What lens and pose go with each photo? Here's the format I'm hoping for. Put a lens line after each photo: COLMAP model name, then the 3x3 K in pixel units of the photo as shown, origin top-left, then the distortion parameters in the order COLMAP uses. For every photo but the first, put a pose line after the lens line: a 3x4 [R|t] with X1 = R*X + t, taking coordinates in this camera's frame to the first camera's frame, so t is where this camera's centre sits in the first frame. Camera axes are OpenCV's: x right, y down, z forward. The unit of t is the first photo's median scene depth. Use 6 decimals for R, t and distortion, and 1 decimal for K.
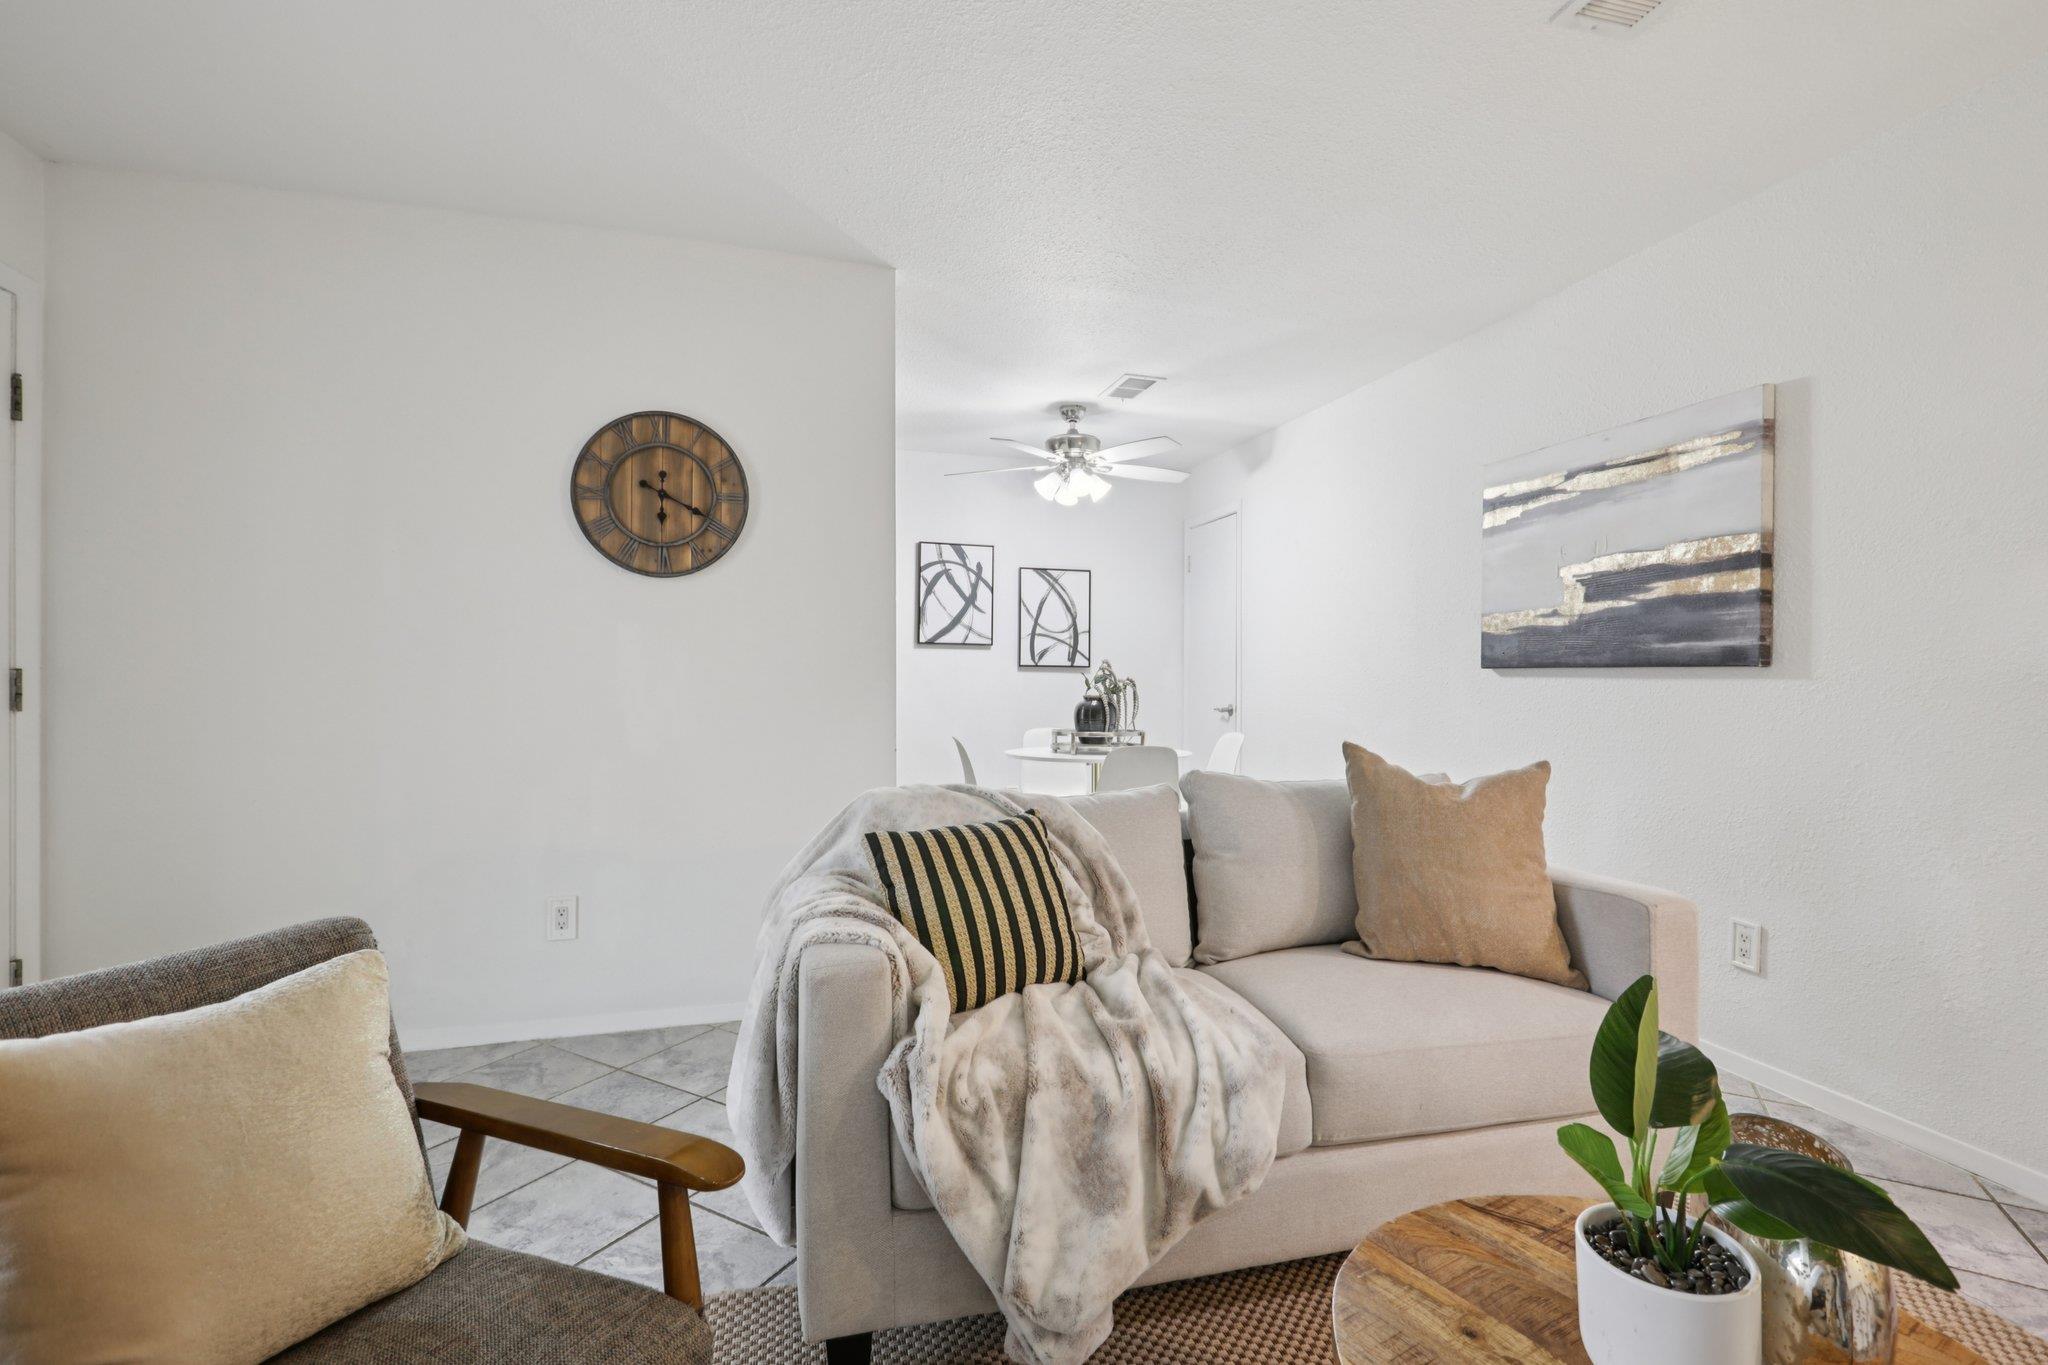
lens RADIAL K [[926.8, 0, 1056.5], [0, 926.8, 667.6], [0, 0, 1]] dist [-0.023750, 0.007570]
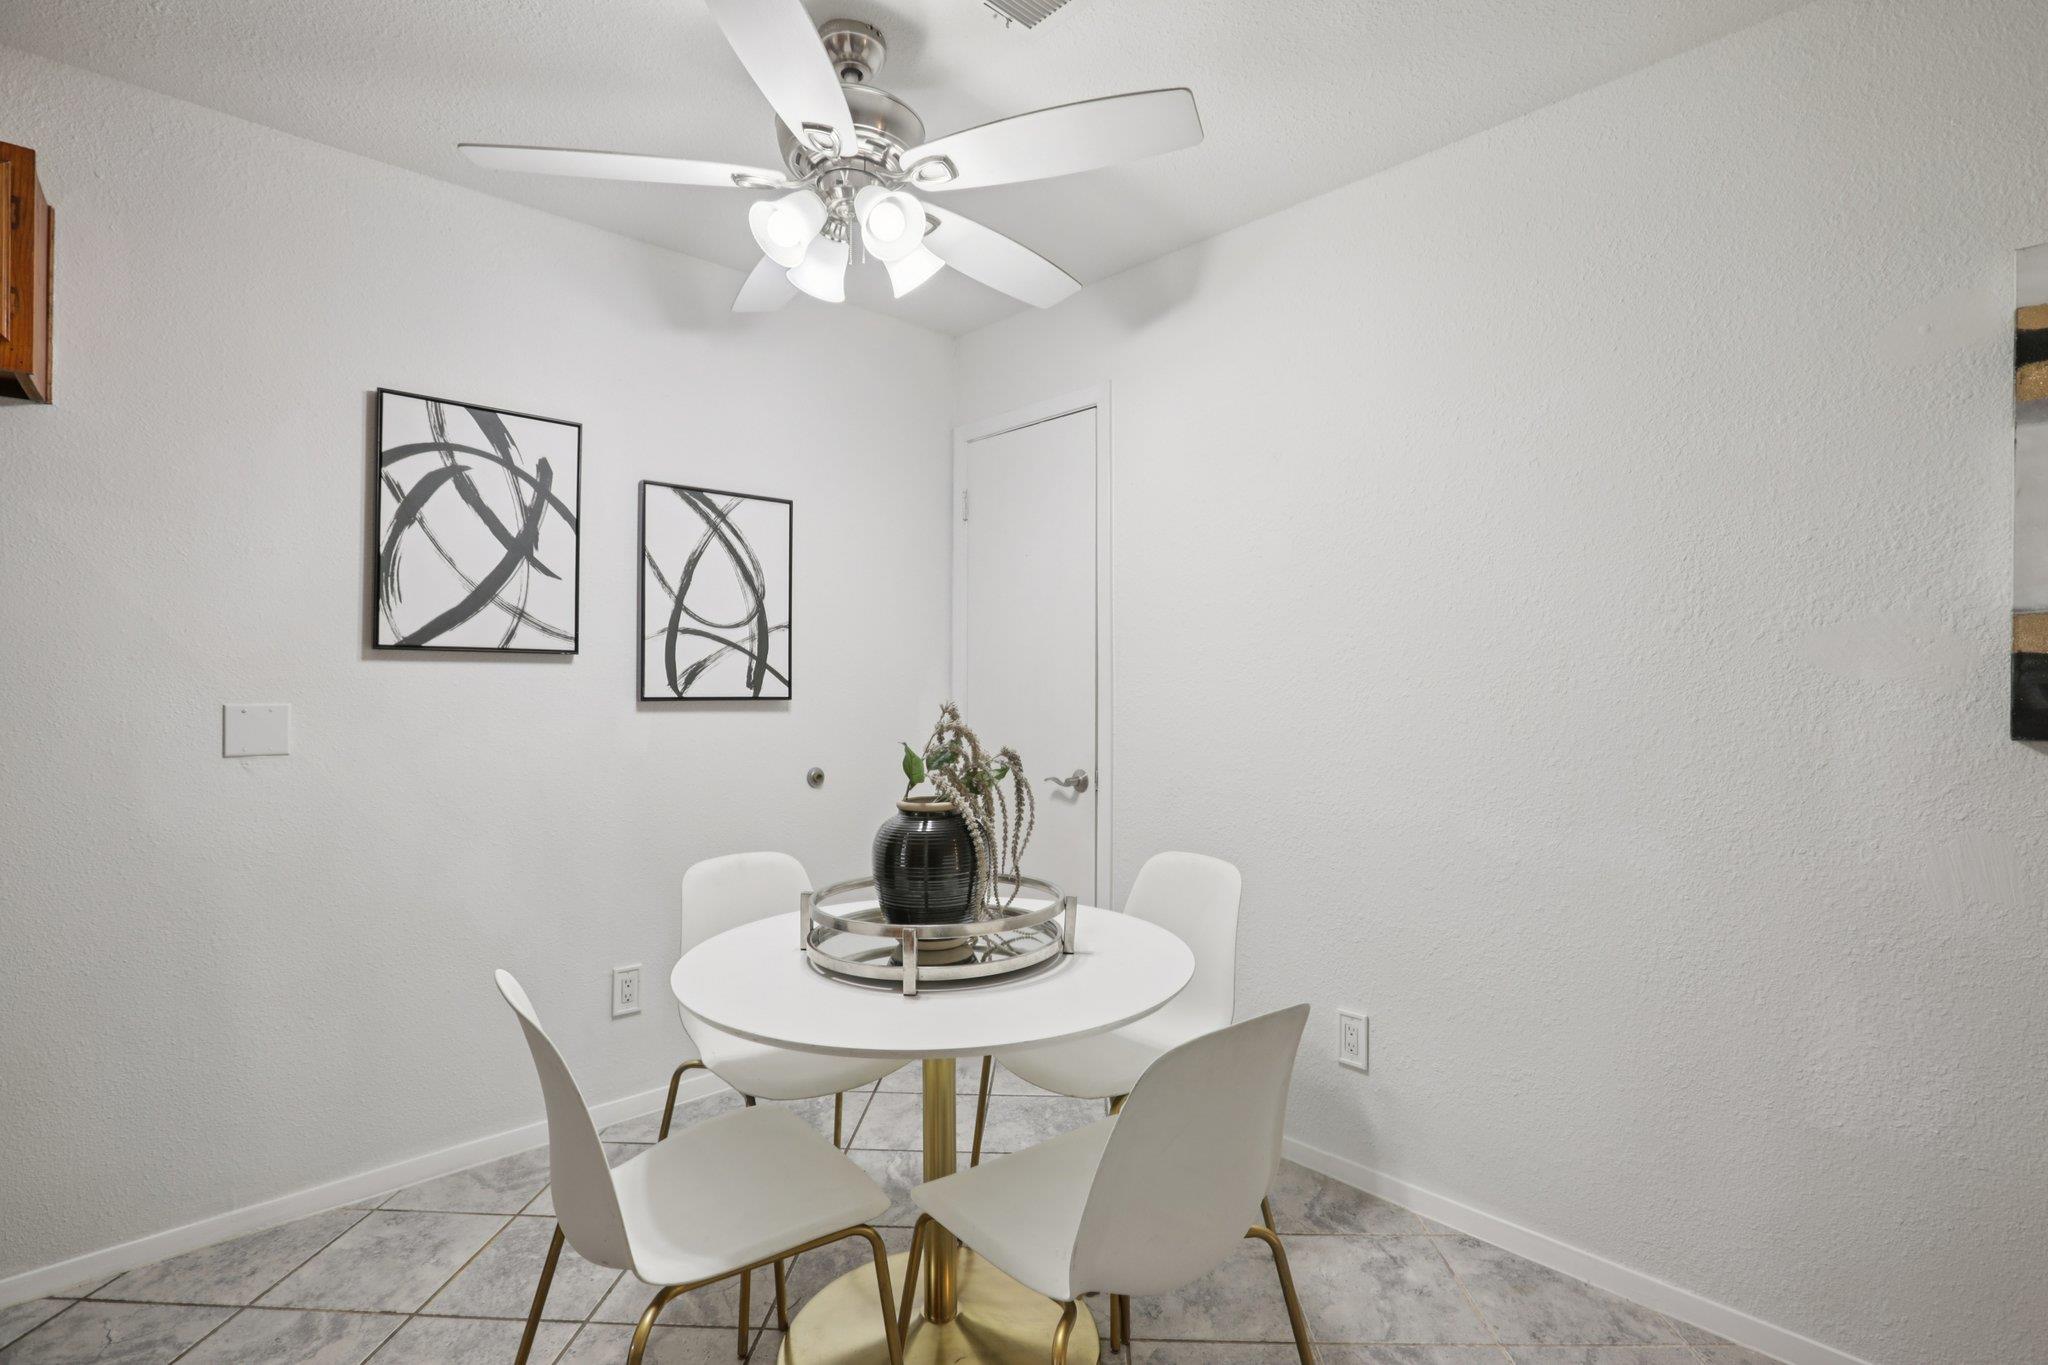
lens RADIAL K [[926.8, 0, 1012.7], [0, 926.8, 670.2], [0, 0, 1]] dist [-0.023750, 0.007570]
pose [[0.905441, 0.001185, 0.424471, -0.068368], [-0.004270, 0.999971, 0.006316, -0.019975], [-0.424451, -0.007531, 0.905420, 0.526019]]
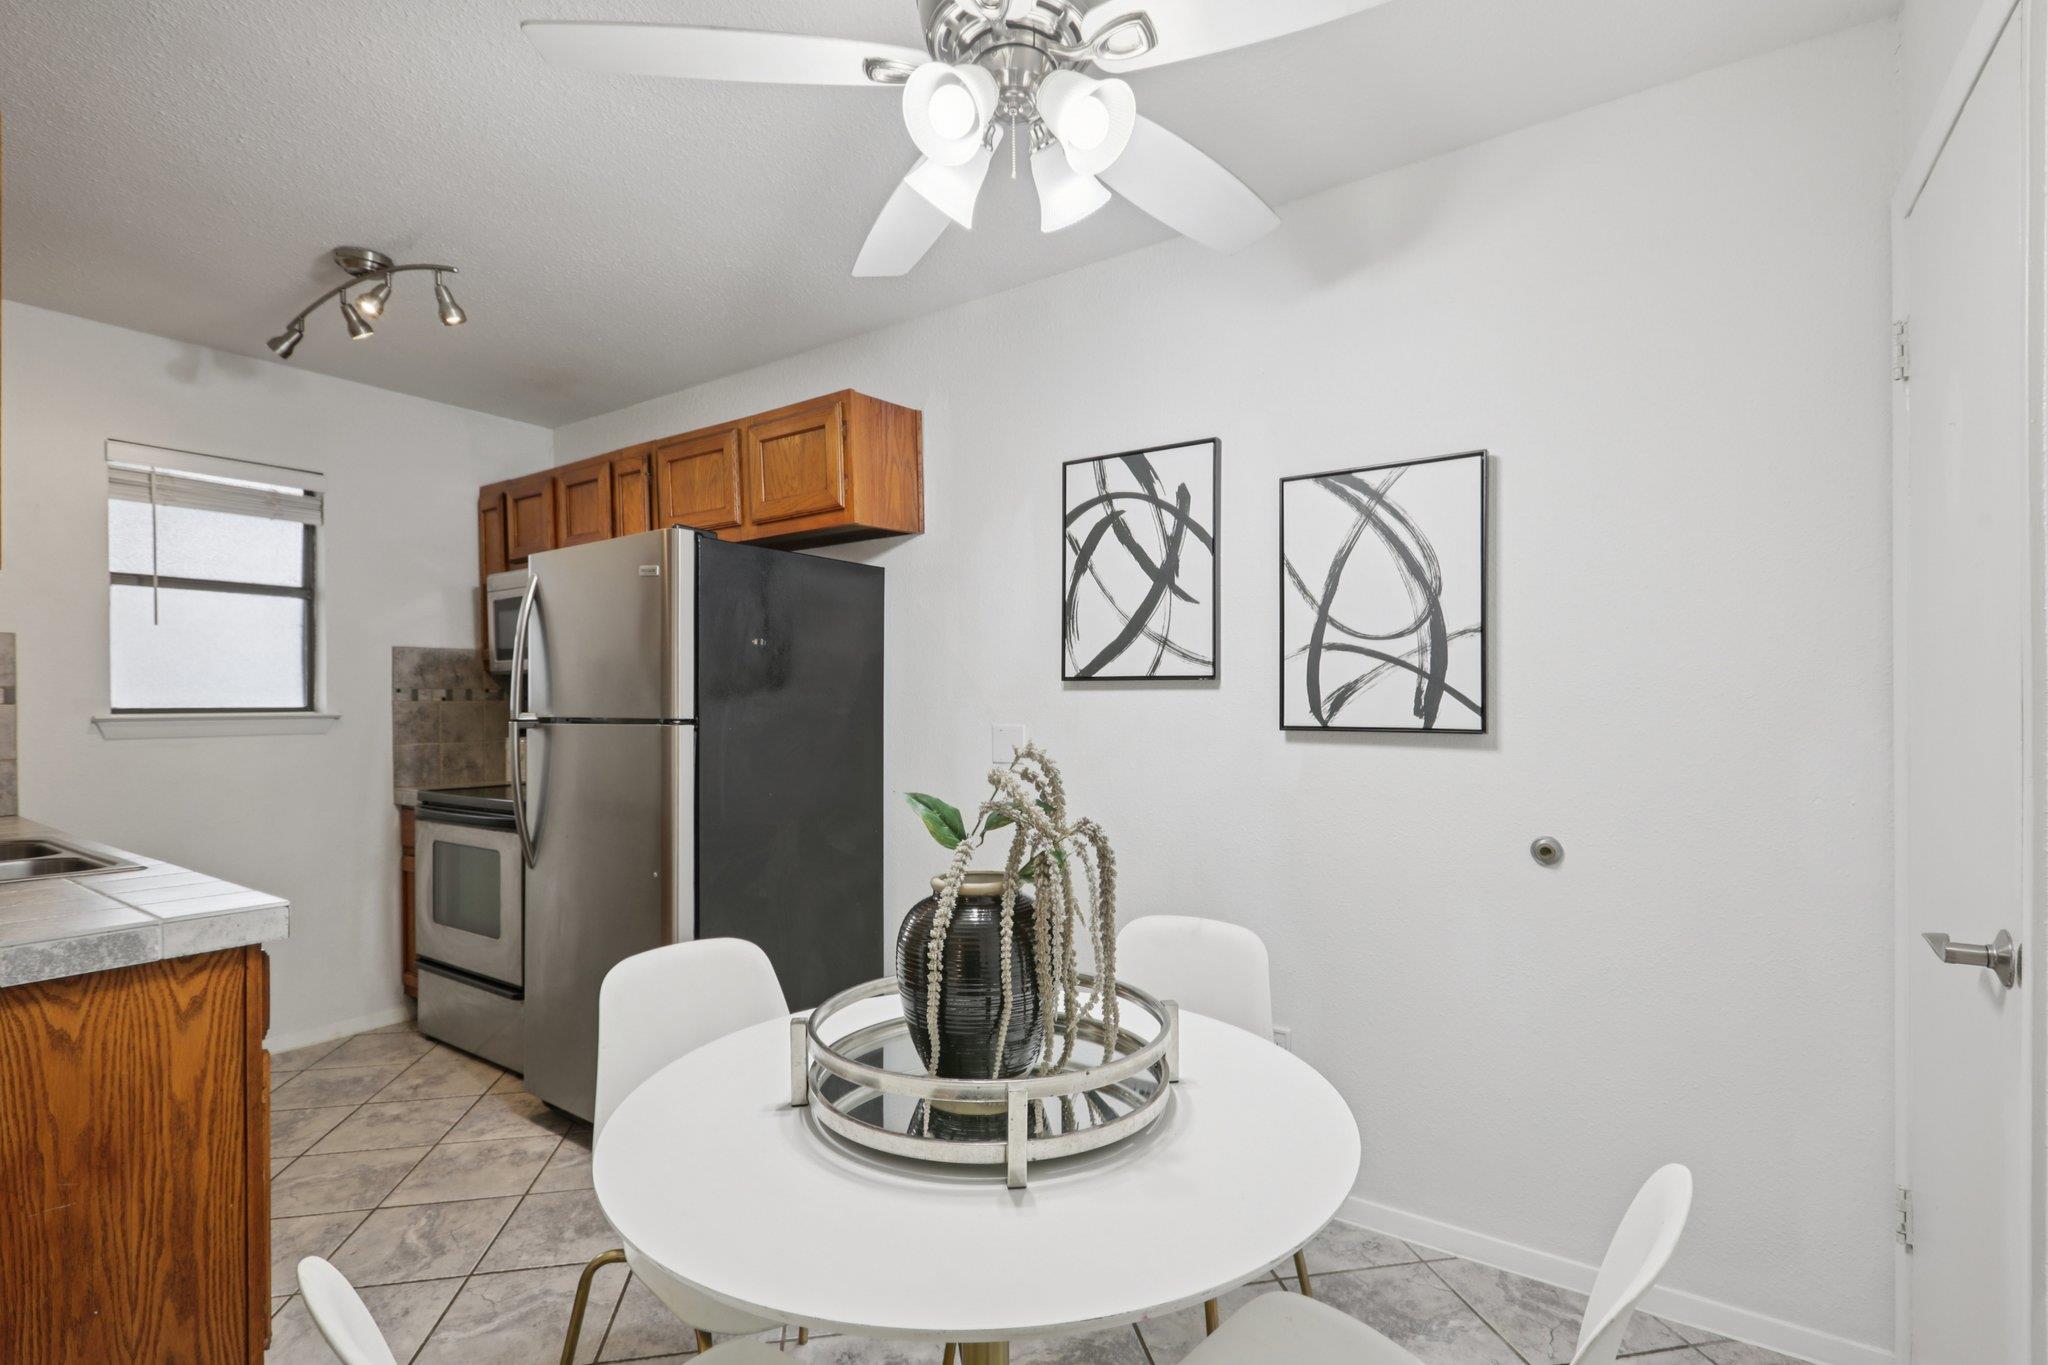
lens RADIAL K [[926.8, 0, 1040.7], [0, 926.8, 705.3], [0, 0, 1]] dist [-0.023750, 0.007570]
pose [[0.634451, -0.004546, -0.772950, 0.203869], [0.017932, 0.999800, 0.008839, -0.017207], [0.772755, -0.019468, 0.634405, 0.680794]]
